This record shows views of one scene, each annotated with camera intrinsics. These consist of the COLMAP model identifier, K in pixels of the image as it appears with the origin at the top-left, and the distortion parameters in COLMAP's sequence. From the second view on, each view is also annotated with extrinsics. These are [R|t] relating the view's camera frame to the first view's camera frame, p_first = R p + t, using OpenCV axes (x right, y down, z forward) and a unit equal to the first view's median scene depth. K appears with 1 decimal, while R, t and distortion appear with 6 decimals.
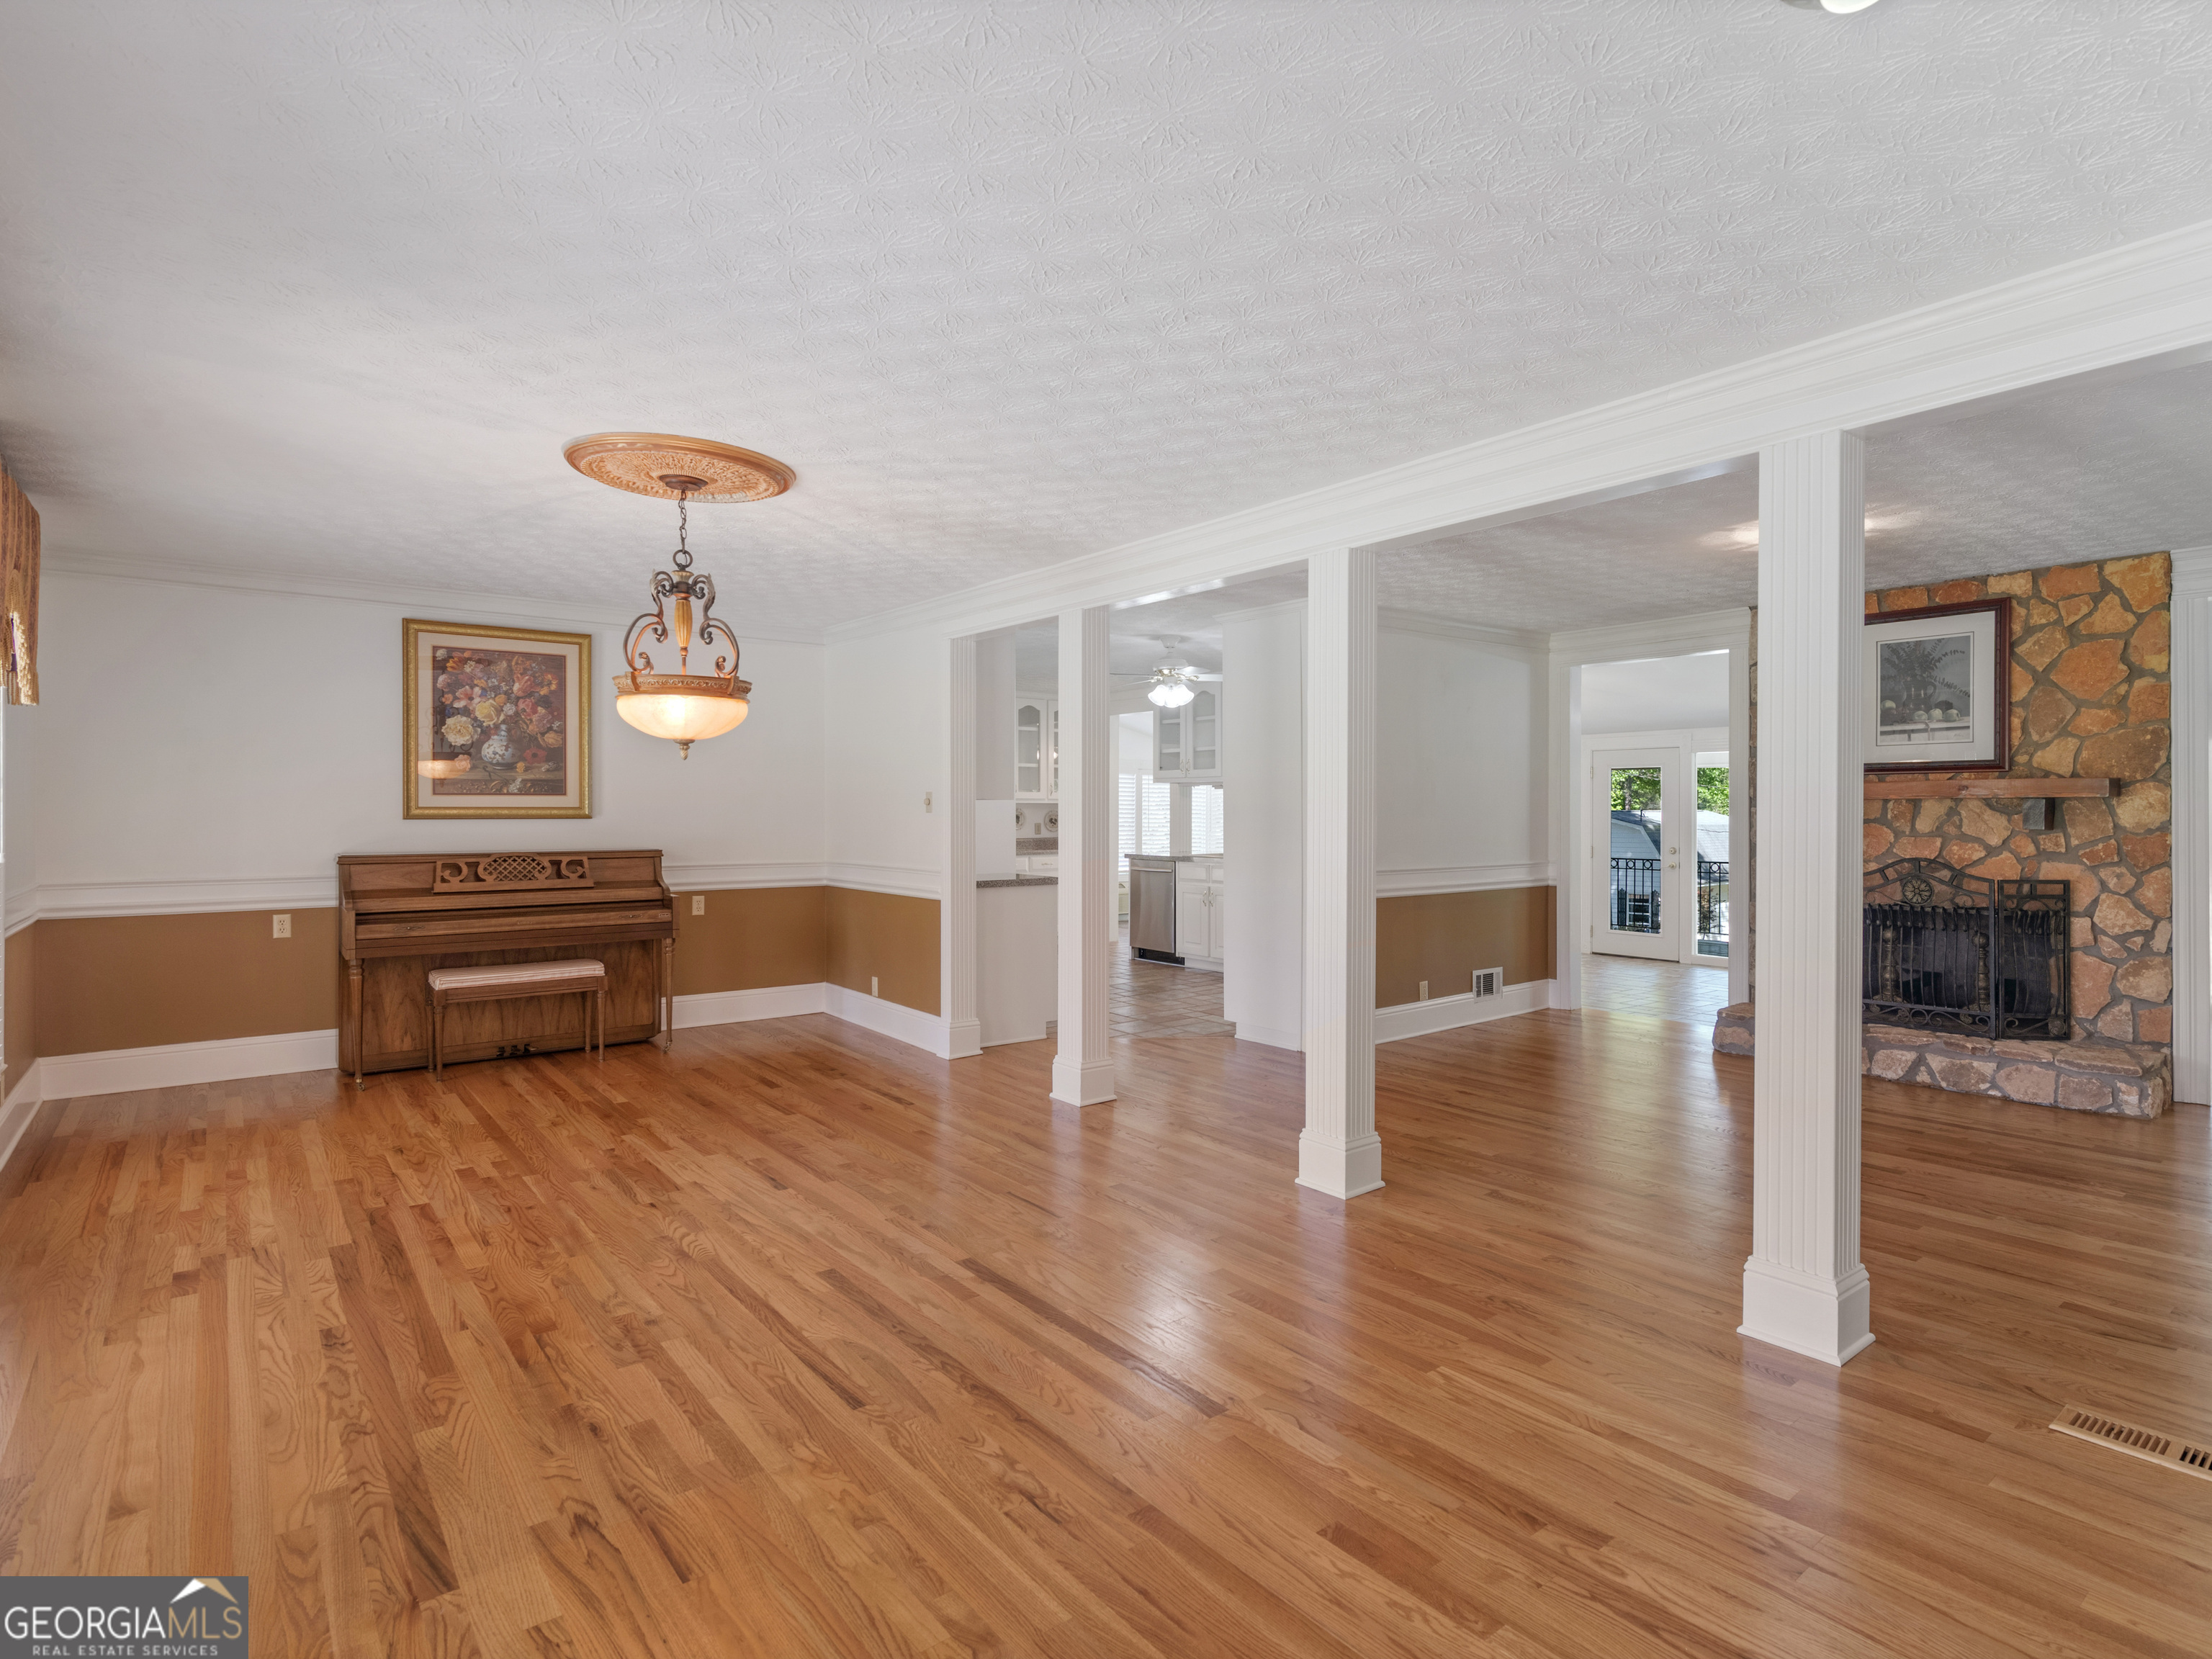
lens RADIAL K [[1167.4, 0, 1258.6], [0, 1167.4, 812.8], [0, 0, 1]] dist [0.004135, -0.001134]
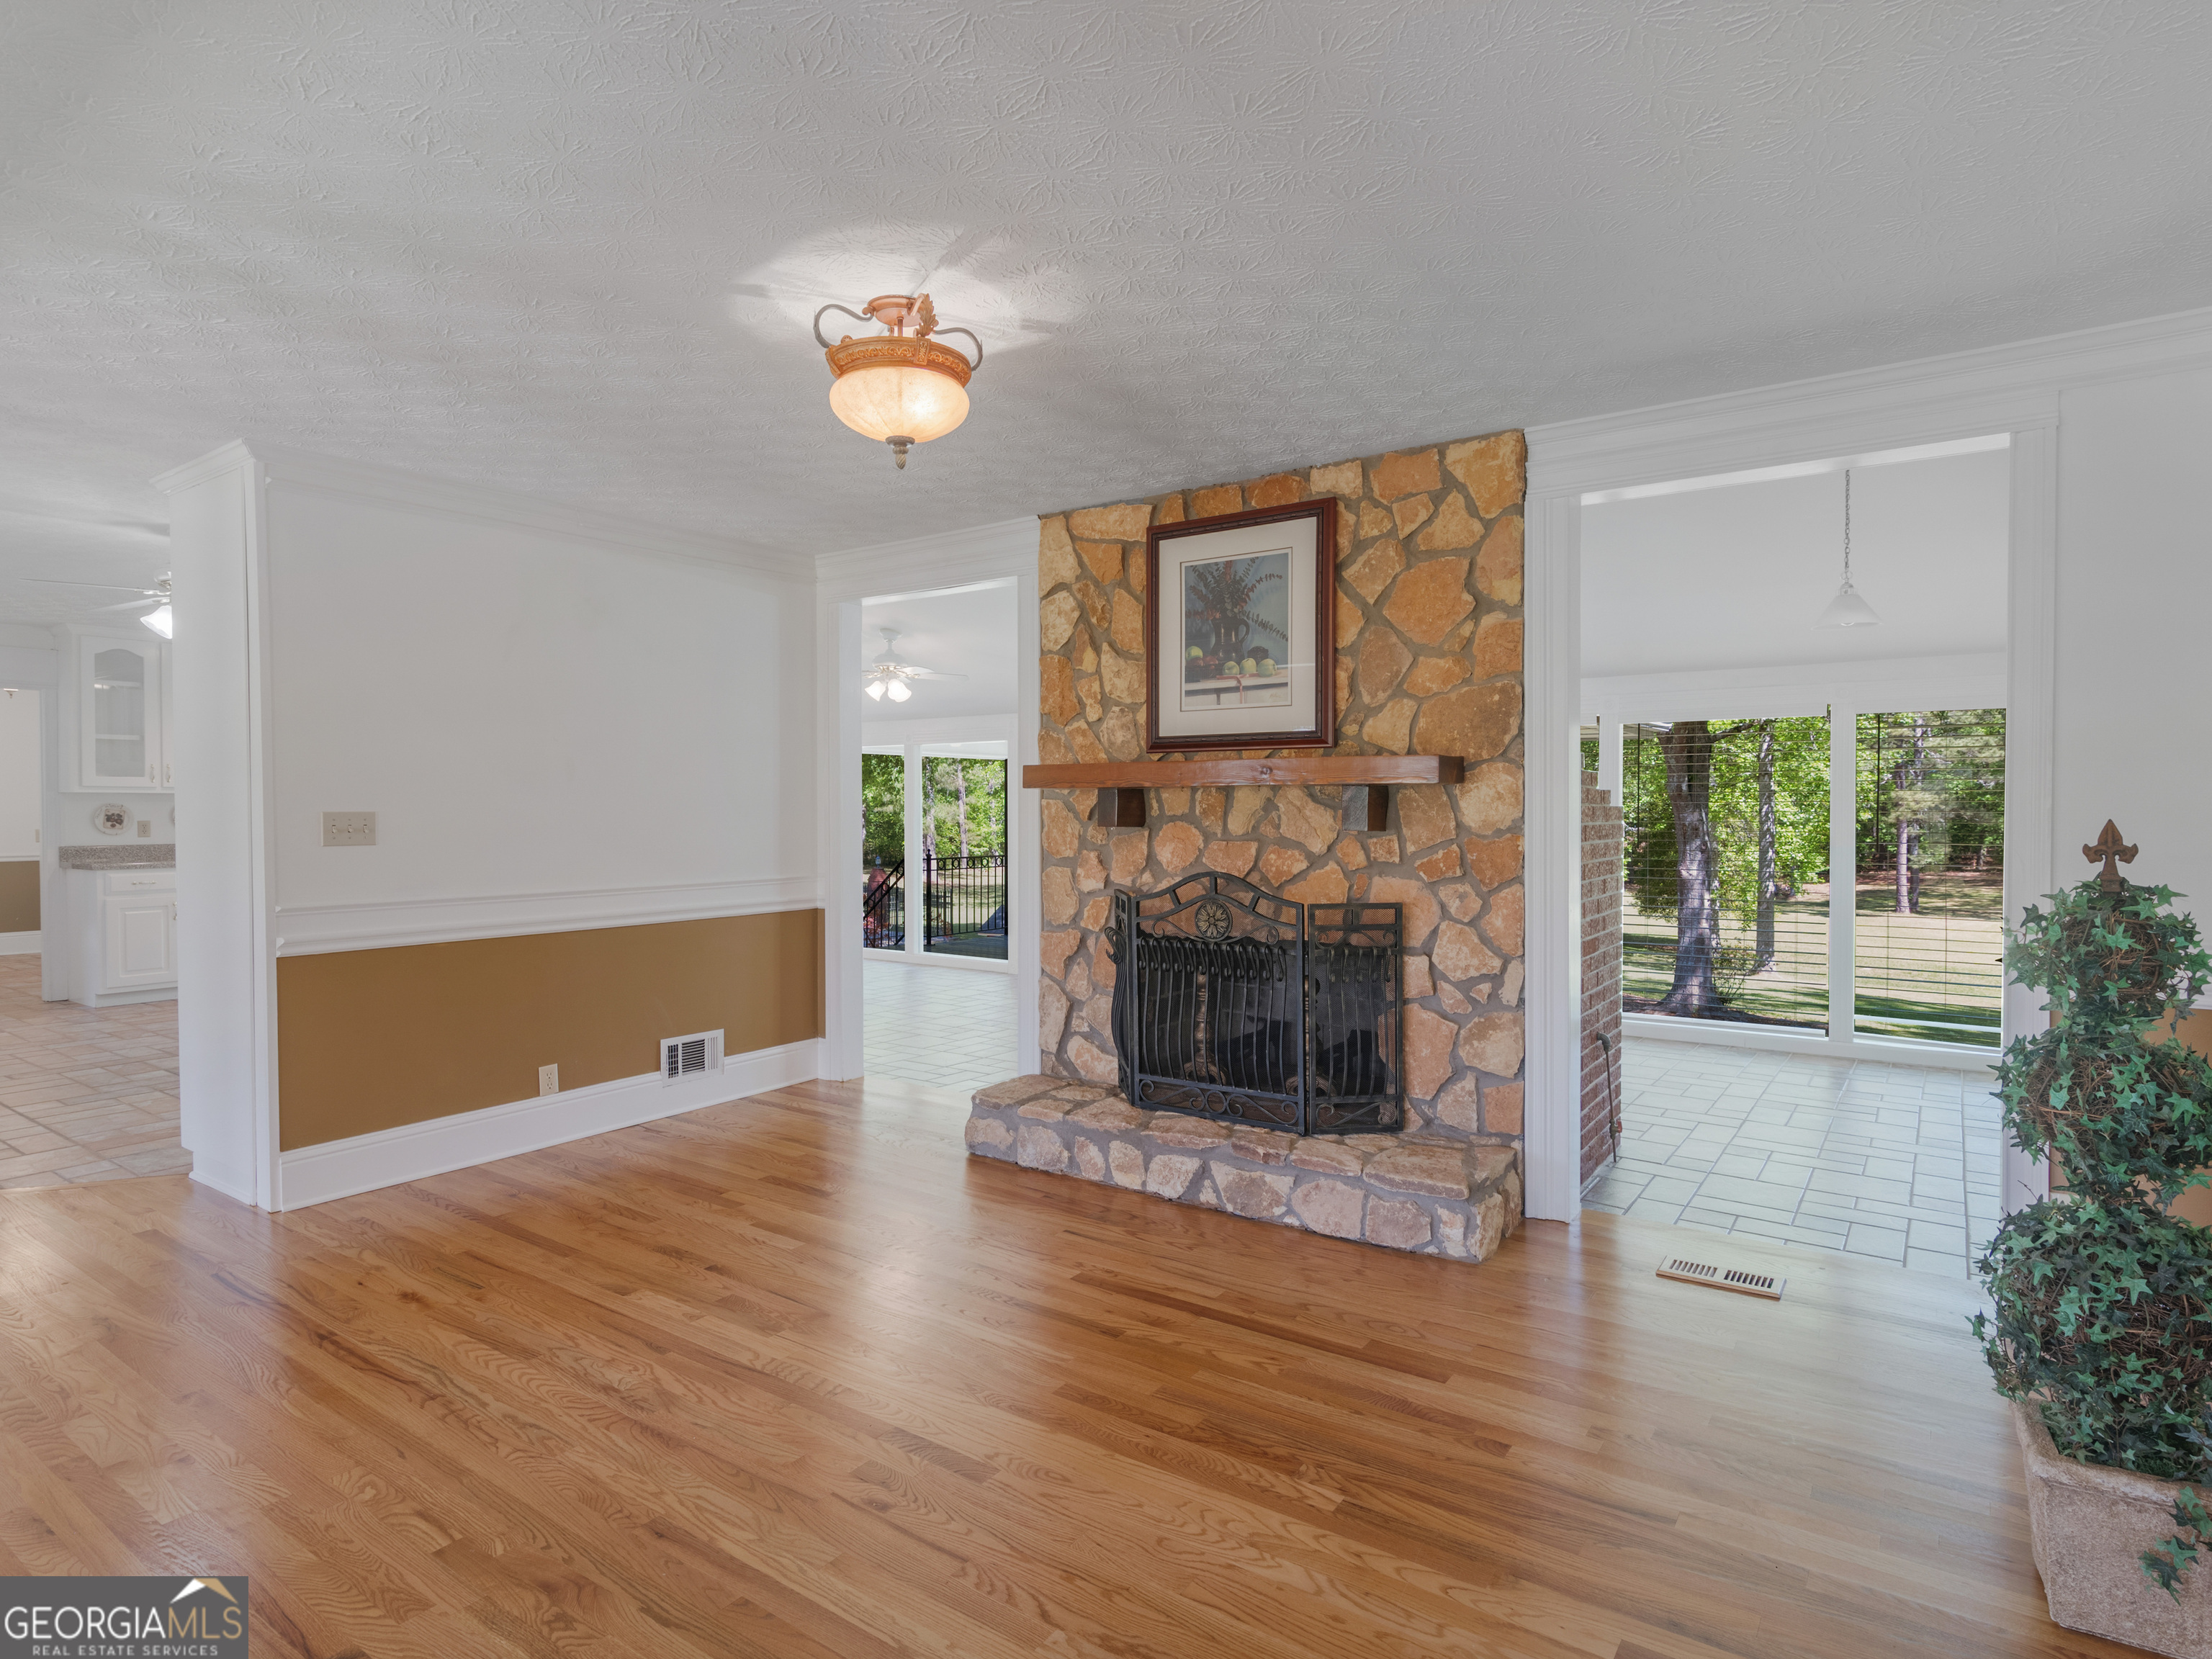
lens RADIAL K [[1167.4, 0, 1116.9], [0, 1167.4, 822.6], [0, 0, 1]] dist [0.004135, -0.001134]
pose [[0.977545, -0.004669, 0.210677, 0.376862], [0.001555, 0.999887, 0.014944, -0.001088], [-0.210723, -0.014281, 0.977442, 0.352150]]
